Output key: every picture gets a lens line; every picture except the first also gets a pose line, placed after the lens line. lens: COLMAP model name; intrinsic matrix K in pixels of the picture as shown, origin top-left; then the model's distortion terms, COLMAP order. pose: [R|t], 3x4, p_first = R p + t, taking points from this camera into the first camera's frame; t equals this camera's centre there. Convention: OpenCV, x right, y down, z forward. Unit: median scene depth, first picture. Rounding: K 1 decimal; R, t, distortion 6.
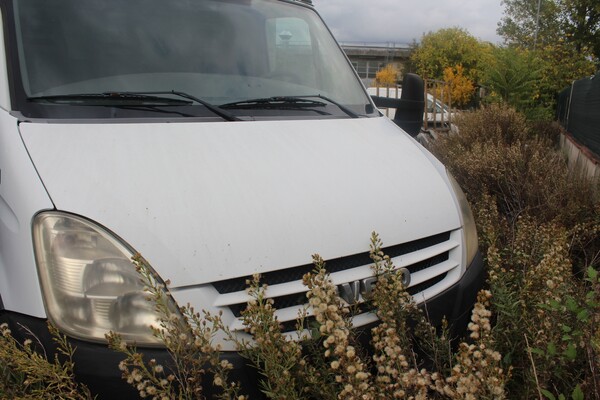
lens RADIAL K [[500.1, 0, 299.7], [0, 500.1, 197.5], [0, 0, 1]] dist [-0.150346, 0.113811]
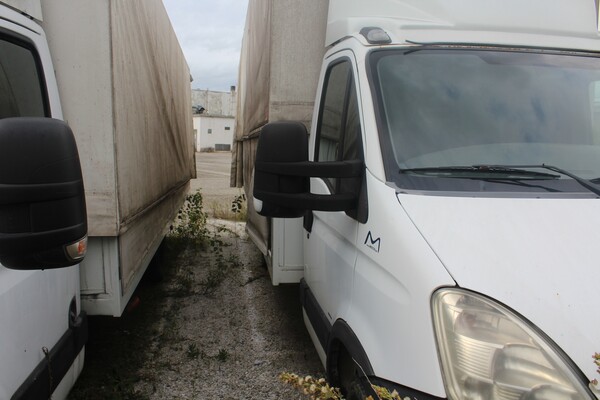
lens RADIAL K [[500.1, 0, 300.9], [0, 500.1, 197.9], [0, 0, 1]] dist [-0.150346, 0.113811]
pose [[0.885466, 0.025729, -0.463991, -0.226681], [-0.081729, 0.991525, -0.100988, -0.018510], [0.457460, 0.127343, 0.880065, -0.030919]]
